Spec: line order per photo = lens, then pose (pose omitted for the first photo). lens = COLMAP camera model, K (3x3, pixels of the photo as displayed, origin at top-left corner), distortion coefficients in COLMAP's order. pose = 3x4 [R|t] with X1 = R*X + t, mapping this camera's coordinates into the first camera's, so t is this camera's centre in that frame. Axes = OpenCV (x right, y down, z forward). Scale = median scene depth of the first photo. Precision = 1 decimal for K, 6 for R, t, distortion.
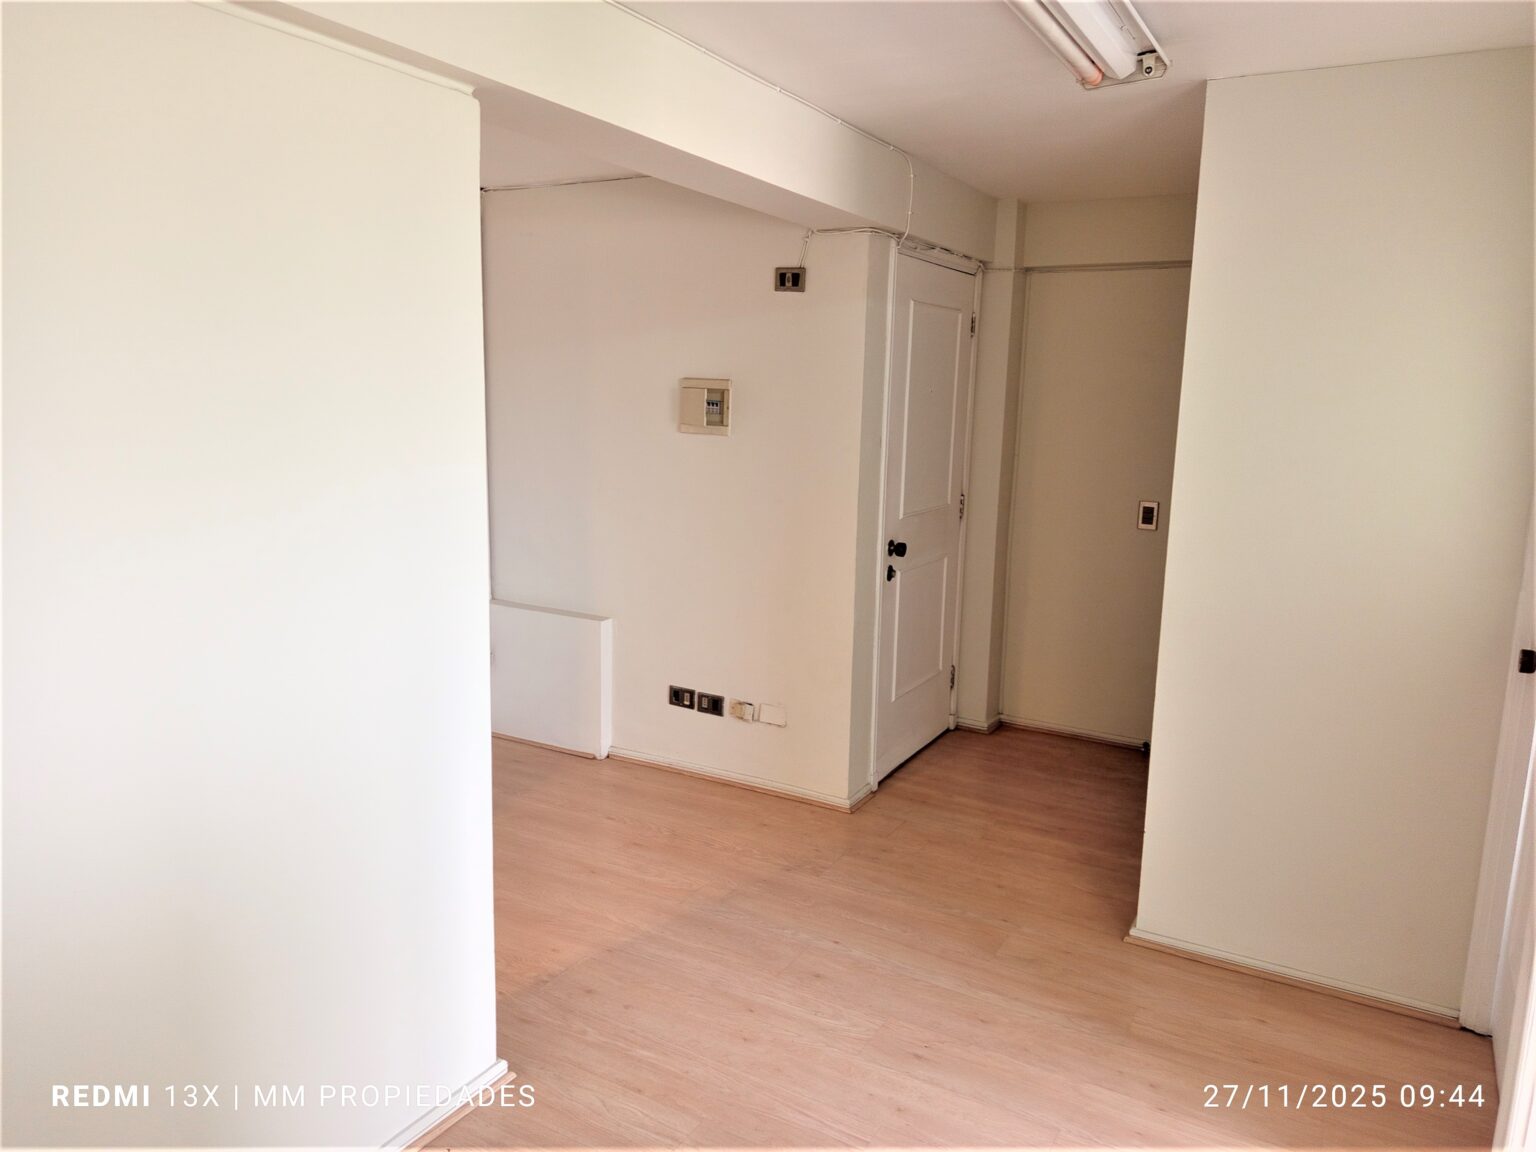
lens RADIAL K [[1095.9, 0, 768.0], [0, 1095.9, 576.0], [0, 0, 1]] dist [0.082600, -0.077176]
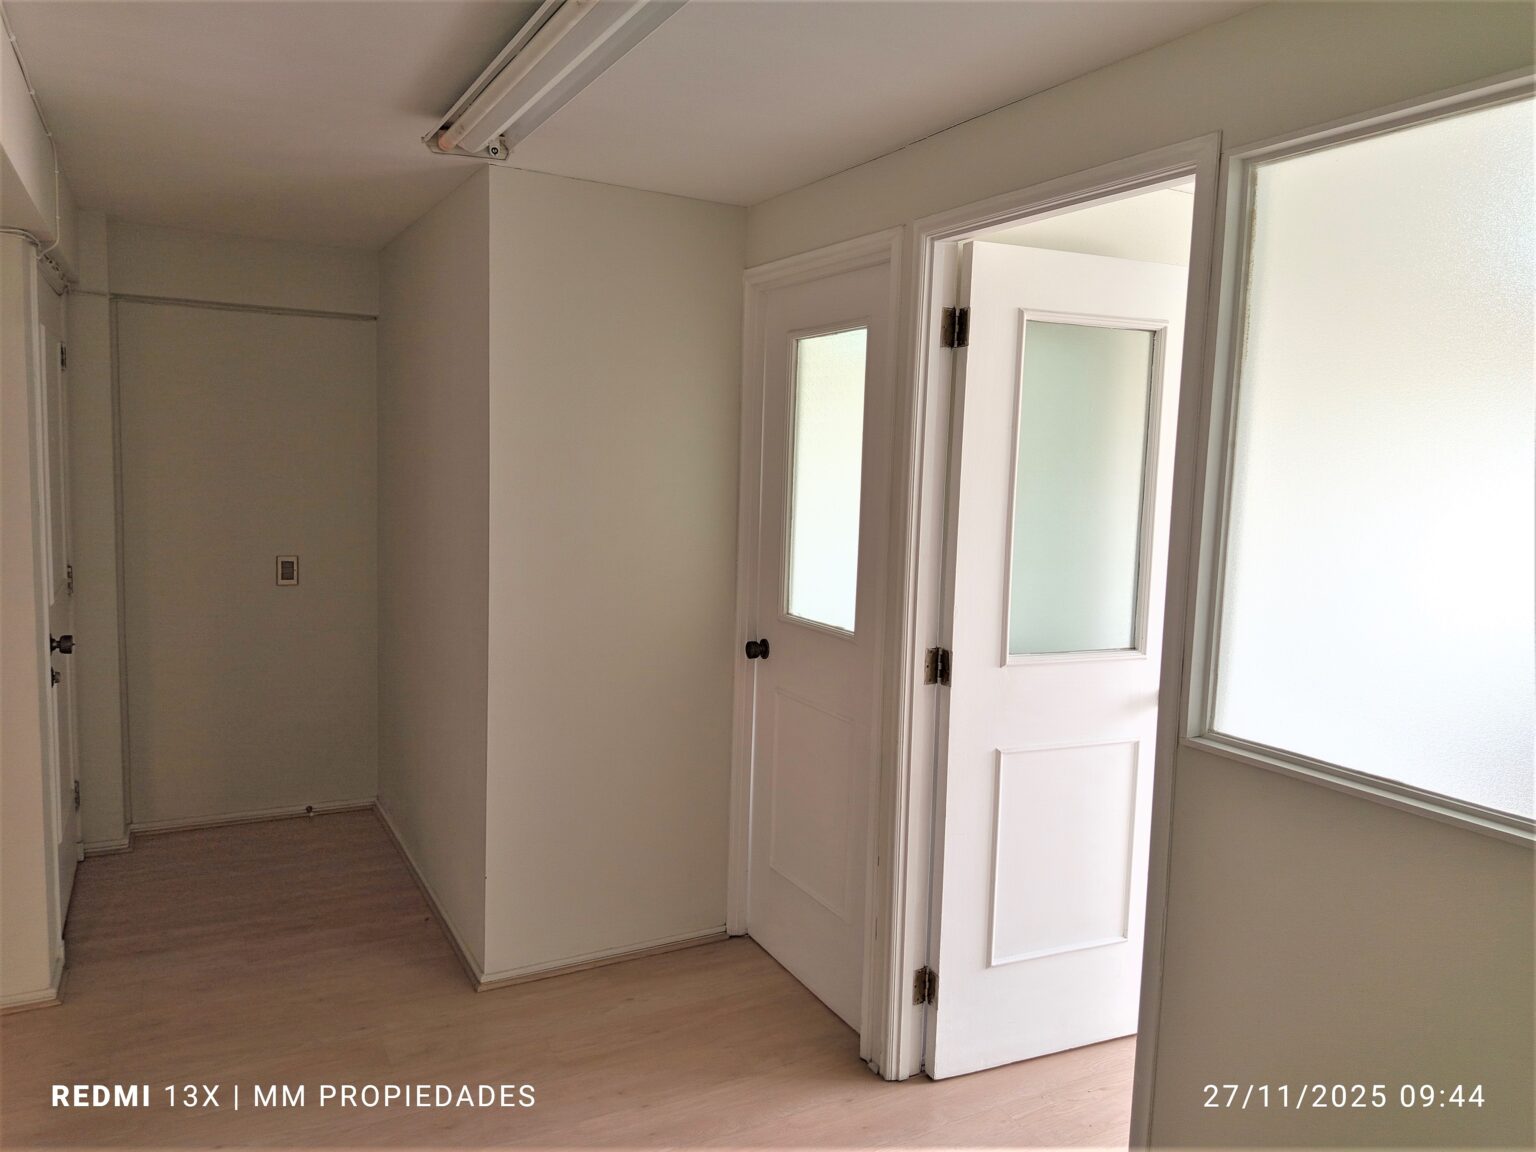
lens RADIAL K [[1095.9, 0, 768.0], [0, 1095.9, 576.0], [0, 0, 1]] dist [0.082600, -0.077176]
pose [[0.536877, -0.102075, 0.837463, -0.269528], [0.125830, 0.991239, 0.040152, -0.041520], [-0.834224, 0.083821, 0.545017, 0.154814]]
